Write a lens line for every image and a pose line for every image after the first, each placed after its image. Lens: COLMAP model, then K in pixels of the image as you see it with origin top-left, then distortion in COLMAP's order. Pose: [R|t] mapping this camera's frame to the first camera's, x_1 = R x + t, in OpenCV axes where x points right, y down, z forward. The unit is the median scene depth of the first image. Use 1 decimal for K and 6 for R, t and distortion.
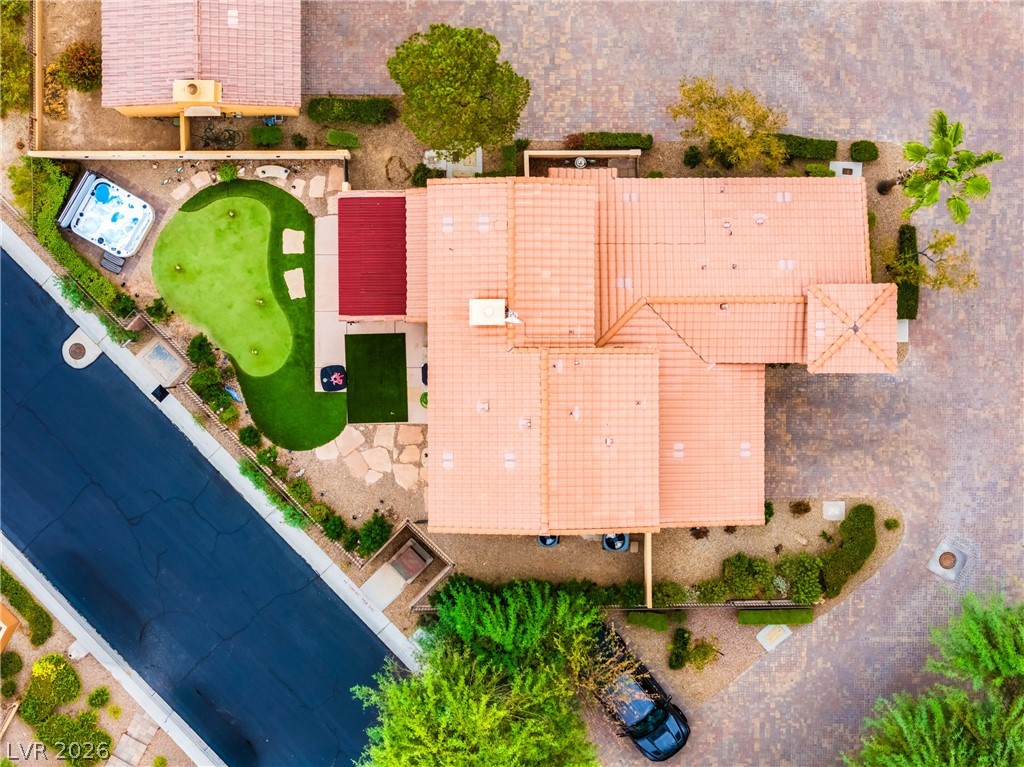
lens RADIAL K [[2104.3, 0, 512.0], [0, 2104.3, 383.5], [0, 0, 1]] dist [-0.007140, 0.254699]
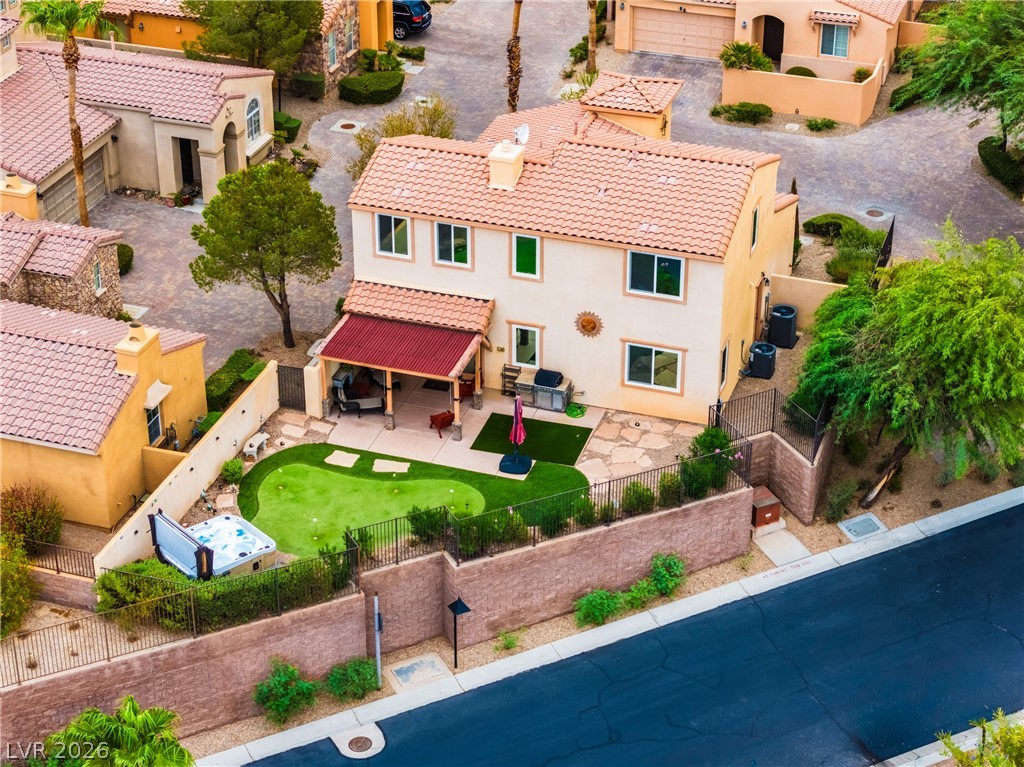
lens RADIAL K [[2104.3, 0, 512.0], [0, 2104.3, 383.5], [0, 0, 1]] dist [-0.007140, 0.254699]
pose [[0.322869, -0.469213, 0.821946, -0.743699], [0.946339, 0.147138, -0.287737, 0.227254], [0.014071, 0.870741, 0.491541, 0.571588]]
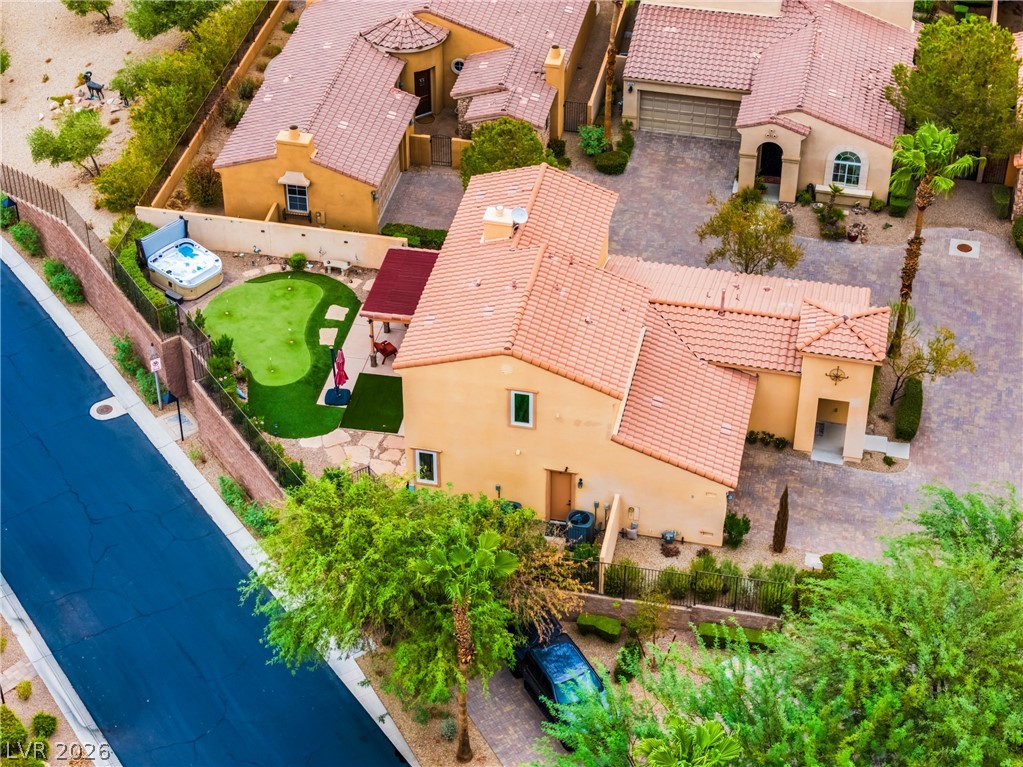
lens RADIAL K [[2042.4, 0, 511.5], [0, 2042.4, 383.5], [0, 0, 1]] dist [-0.001140, 0.148145]
pose [[0.977443, 0.131154, -0.165542, 0.161156], [-0.211191, 0.599820, -0.771760, 0.741920], [-0.001924, 0.789313, 0.613989, 0.386616]]
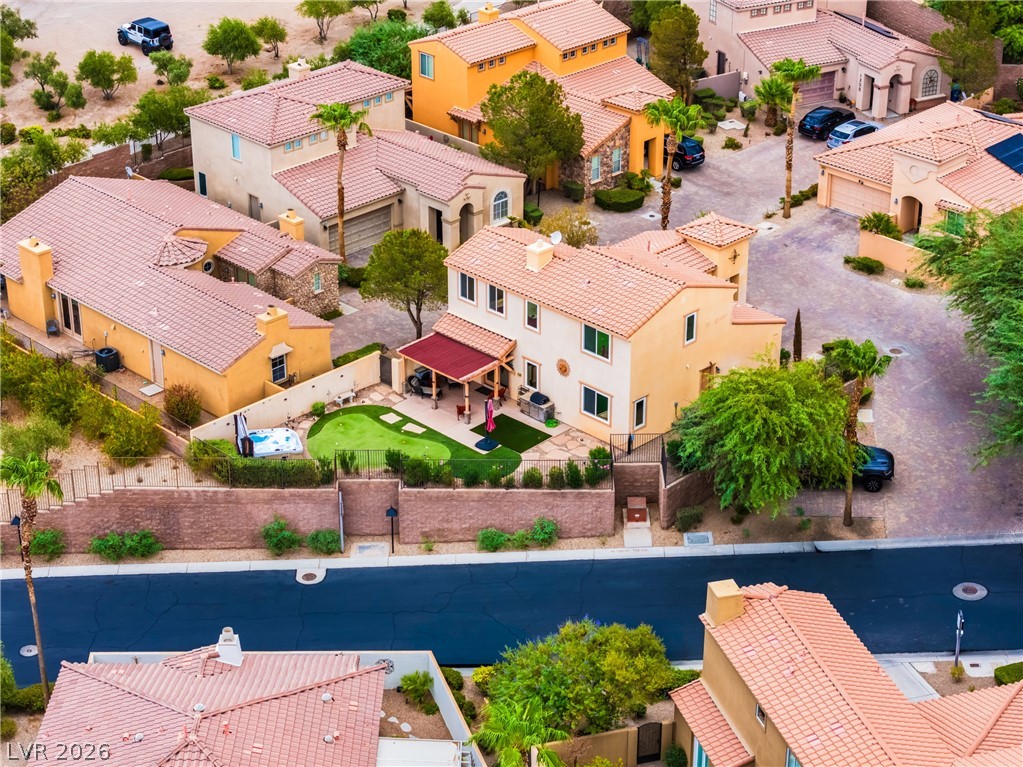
lens RADIAL K [[2102.3, 0, 511.5], [0, 2102.3, 383.5], [0, 0, 1]] dist [-0.007140, 0.254699]
pose [[0.706187, -0.323130, 0.629990, -0.857658], [0.707958, 0.309977, -0.634594, 0.797348], [0.009774, 0.894148, 0.447664, 0.404020]]
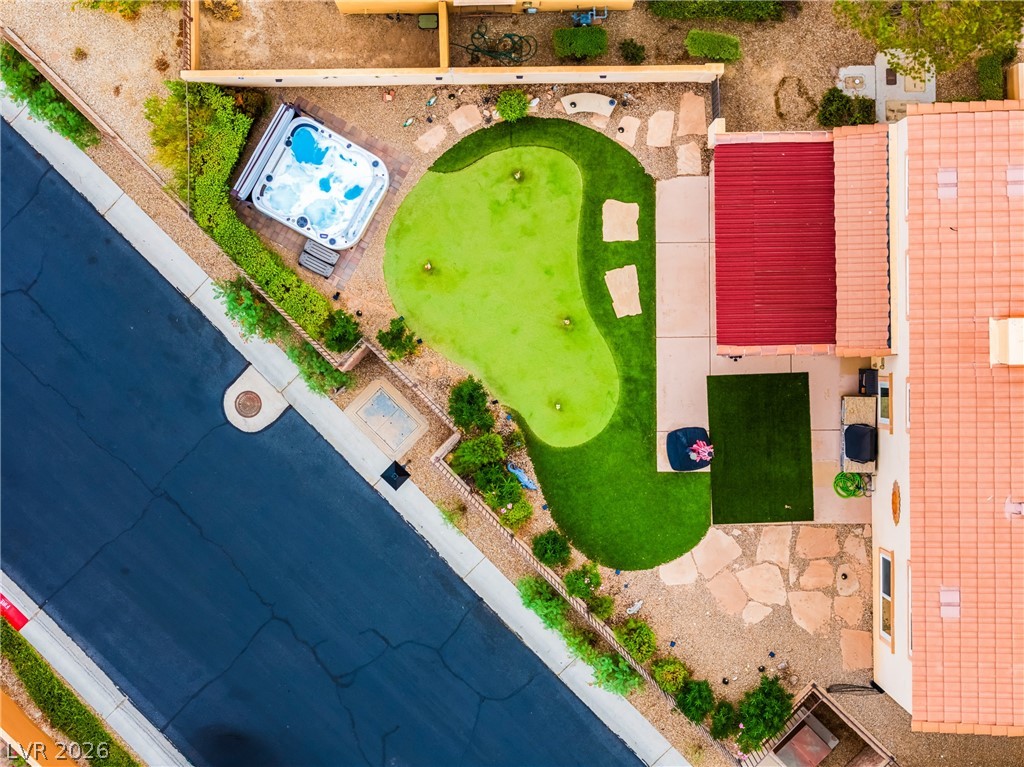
lens RADIAL K [[2104.3, 0, 512.0], [0, 2104.3, 383.5], [0, 0, 1]] dist [-0.007140, 0.254699]
pose [[0.999958, -0.009070, 0.001229, -0.135816], [0.009069, 0.999958, 0.001411, -0.022444], [-0.001241, -0.001399, 0.999998, 0.402402]]
